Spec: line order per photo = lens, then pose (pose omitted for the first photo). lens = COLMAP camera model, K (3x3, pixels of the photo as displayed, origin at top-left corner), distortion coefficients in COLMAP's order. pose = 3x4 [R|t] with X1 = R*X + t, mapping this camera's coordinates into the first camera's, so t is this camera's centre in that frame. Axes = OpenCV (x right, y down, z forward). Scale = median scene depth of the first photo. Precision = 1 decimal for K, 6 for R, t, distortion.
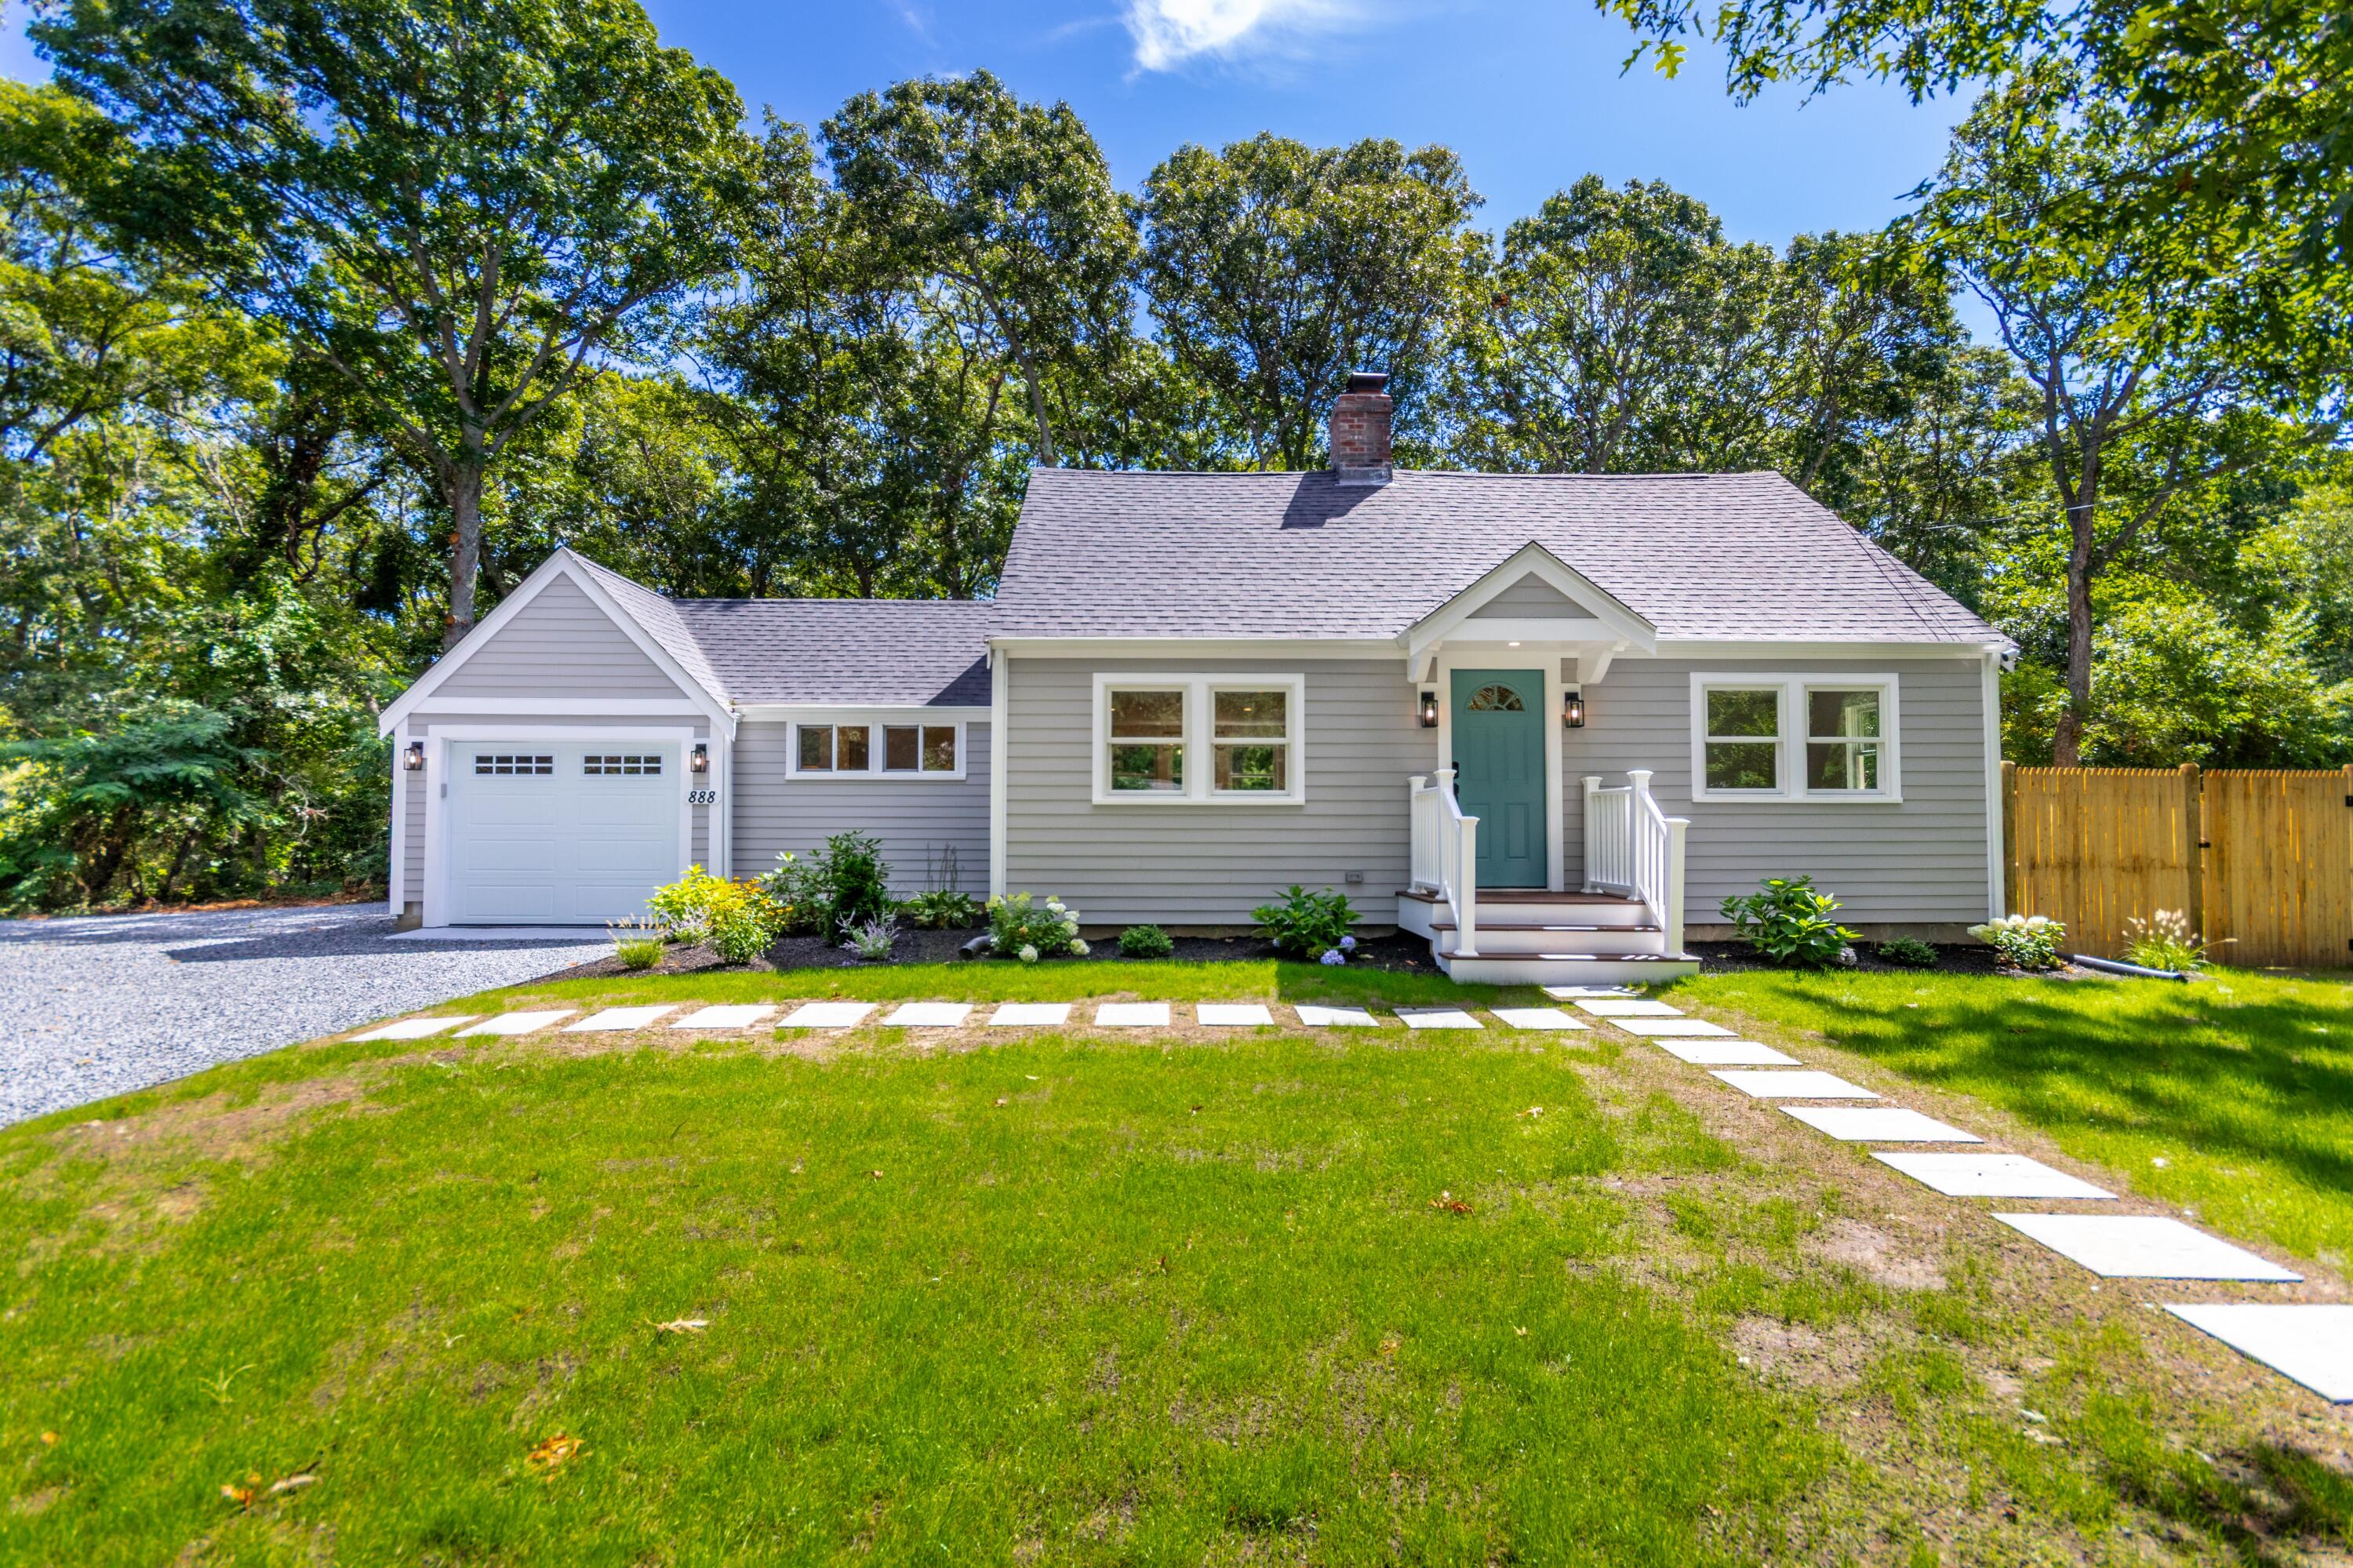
lens RADIAL K [[1117.1, 0, 1176.5], [0, 1117.1, 784.0], [0, 0, 1]] dist [-0.001710, -0.000127]
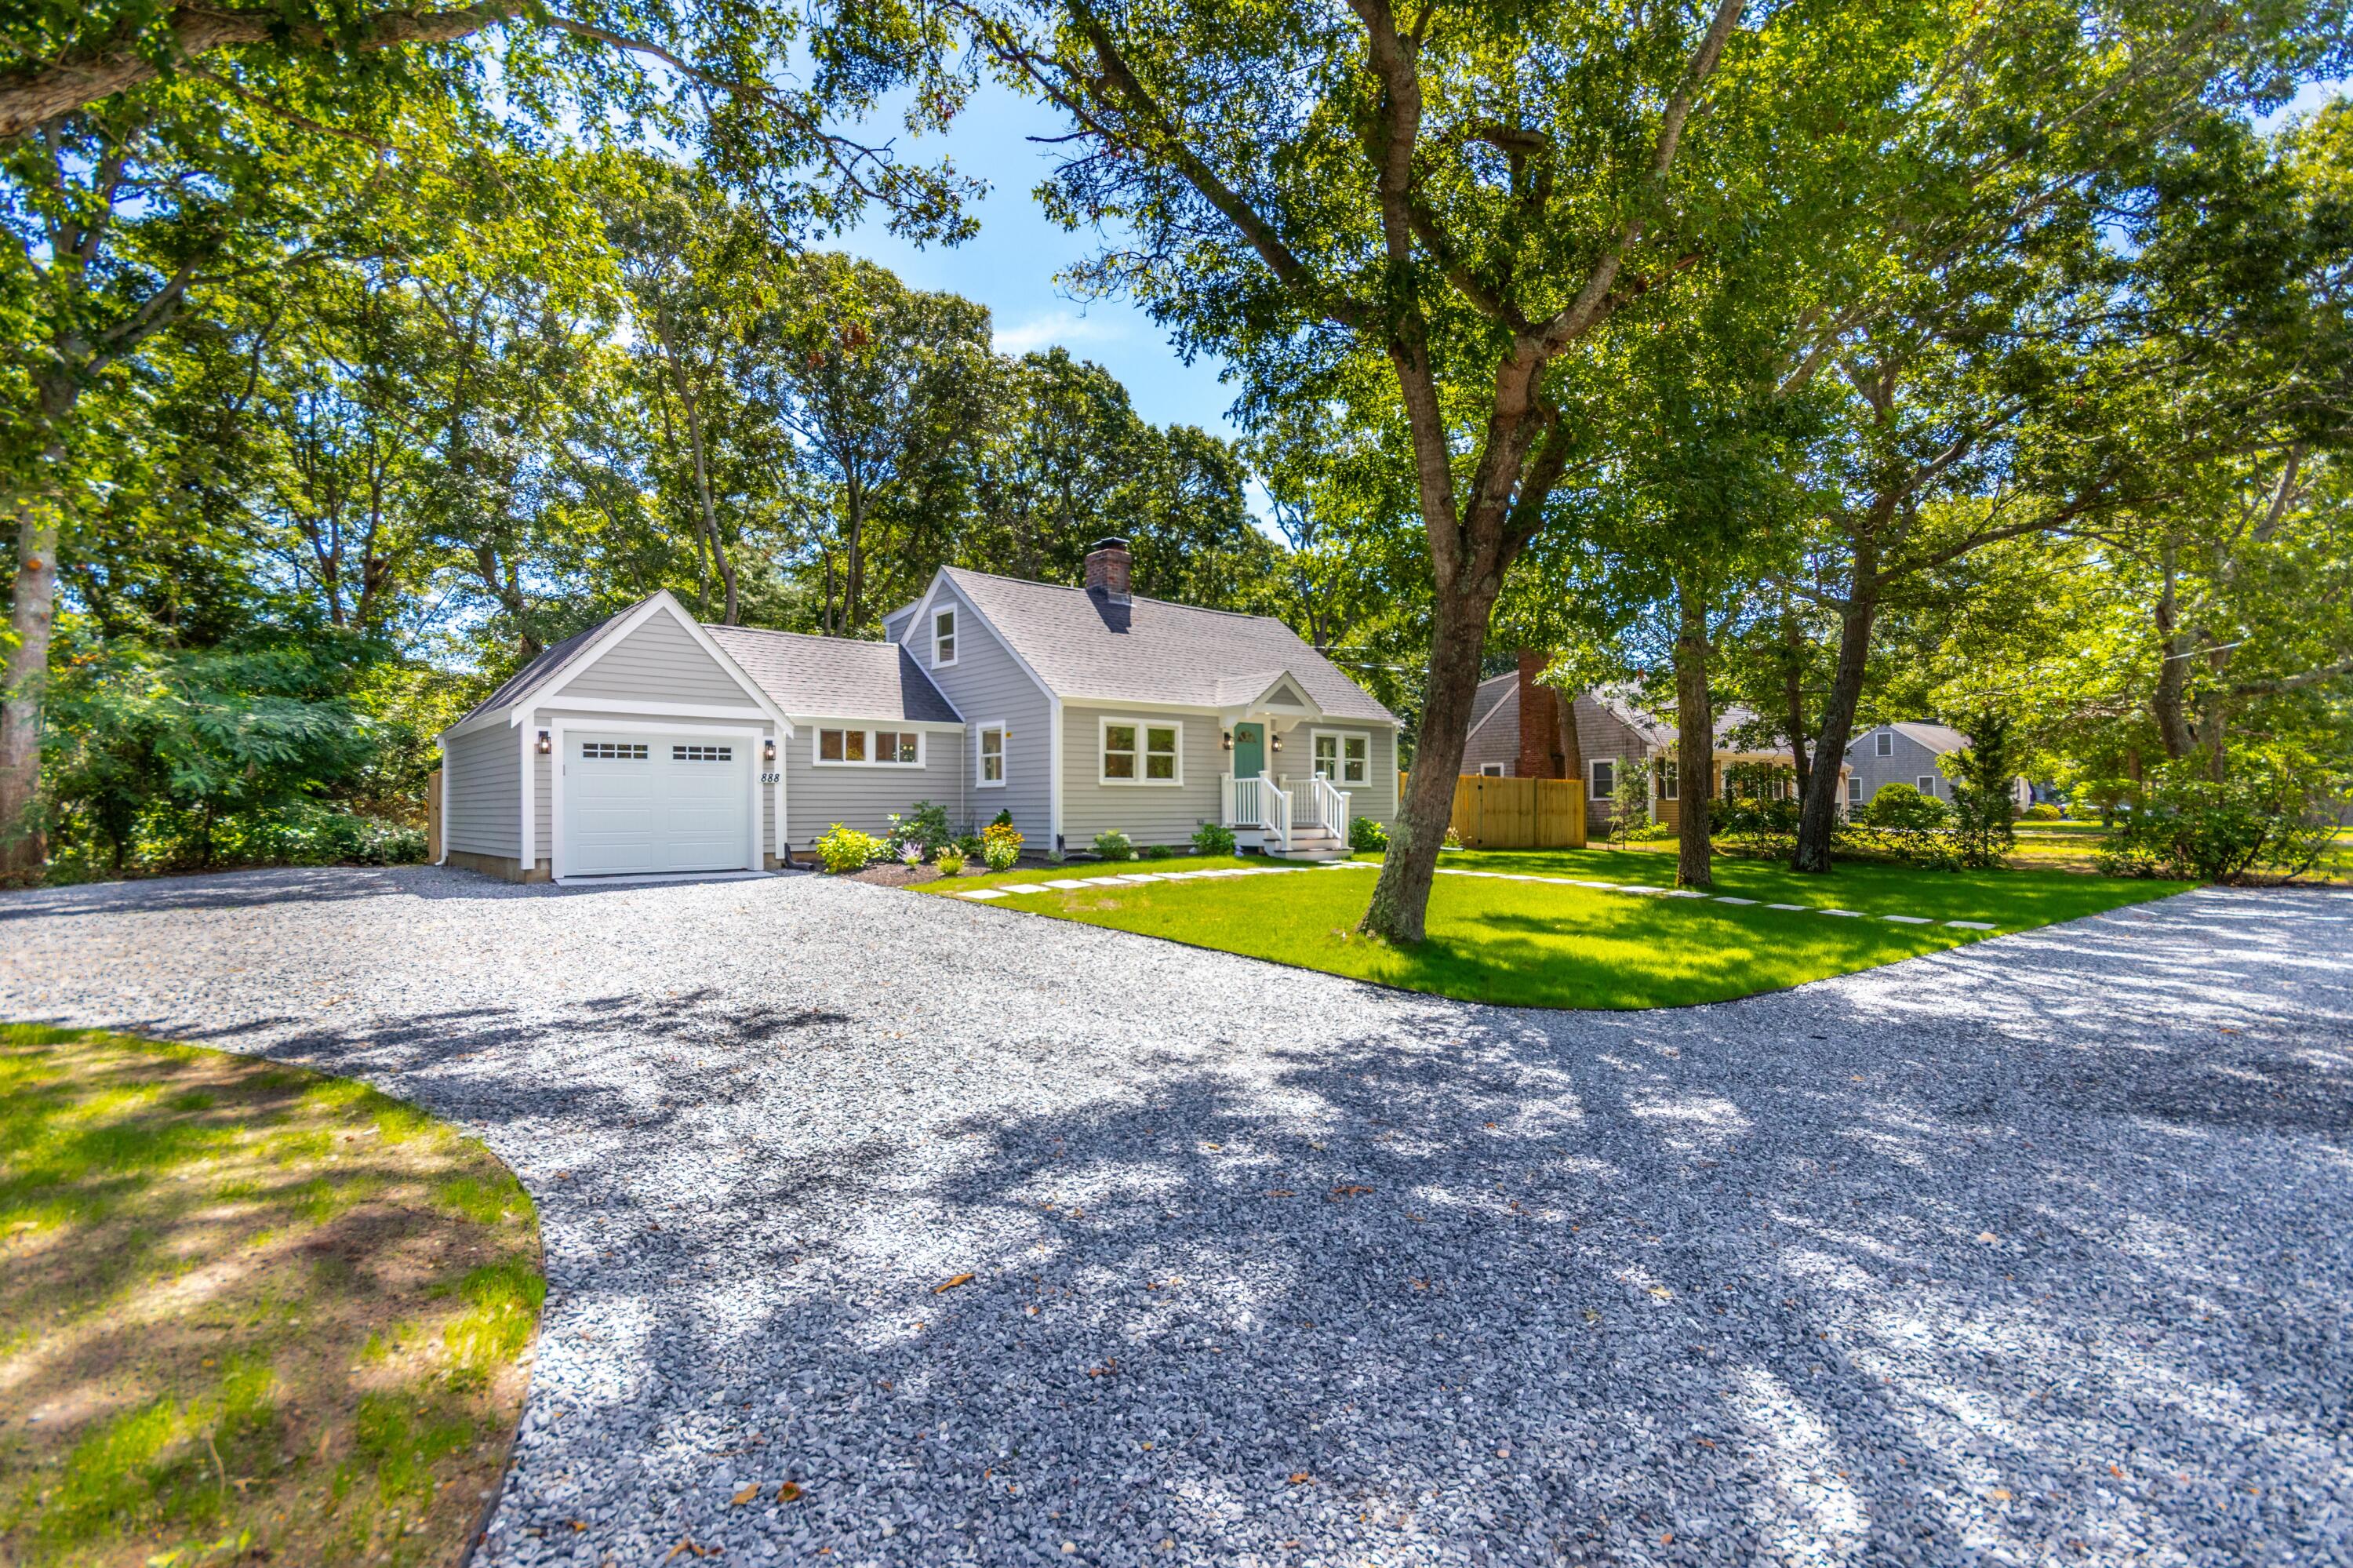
lens RADIAL K [[1100.0, 0, 1176.5], [0, 1100.0, 784.0], [0, 0, 1]] dist [0.003783, 0.000773]
pose [[0.759378, 0.007141, 0.650610, -0.940697], [-0.018816, 0.999763, 0.010988, -0.005397], [-0.650377, -0.020586, 0.759332, -0.400051]]
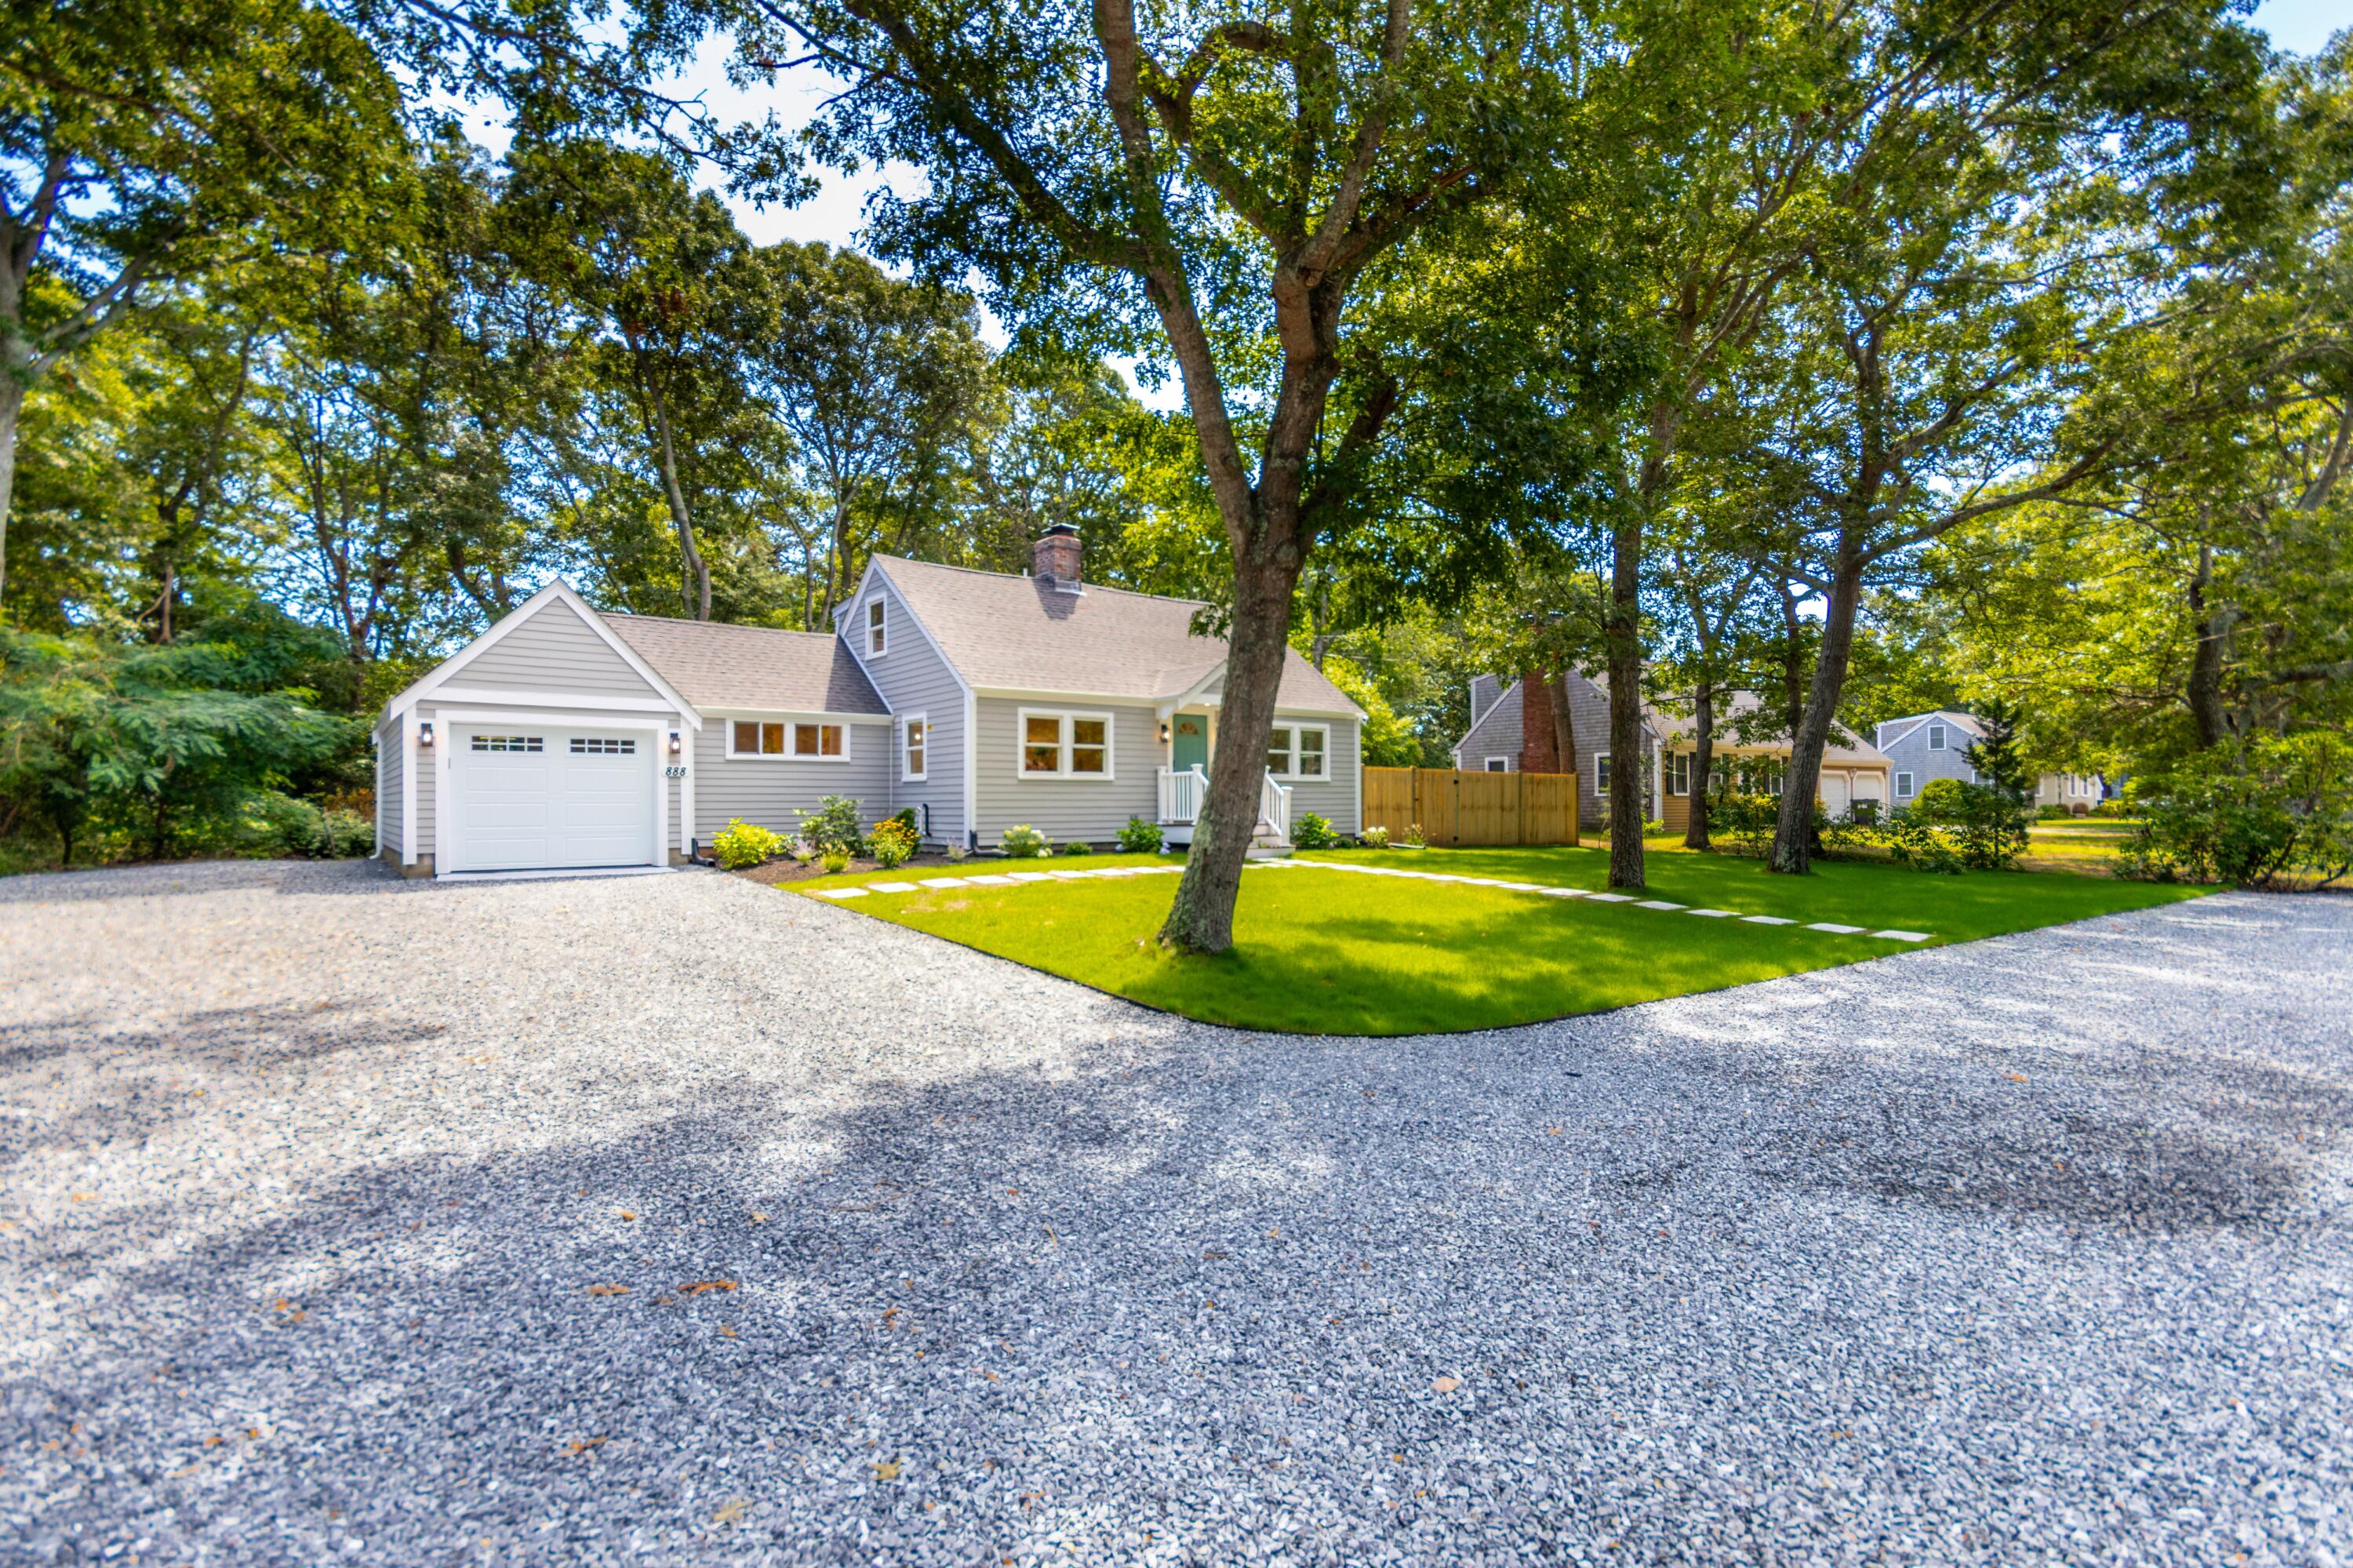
lens RADIAL K [[1094.4, 0, 1176.5], [0, 1094.4, 784.0], [0, 0, 1]] dist [0.006126, -0.000770]
pose [[0.793910, 0.004650, 0.608018, -0.755704], [-0.018788, 0.999681, 0.016887, -0.006913], [-0.607745, -0.024830, 0.793744, -0.457725]]
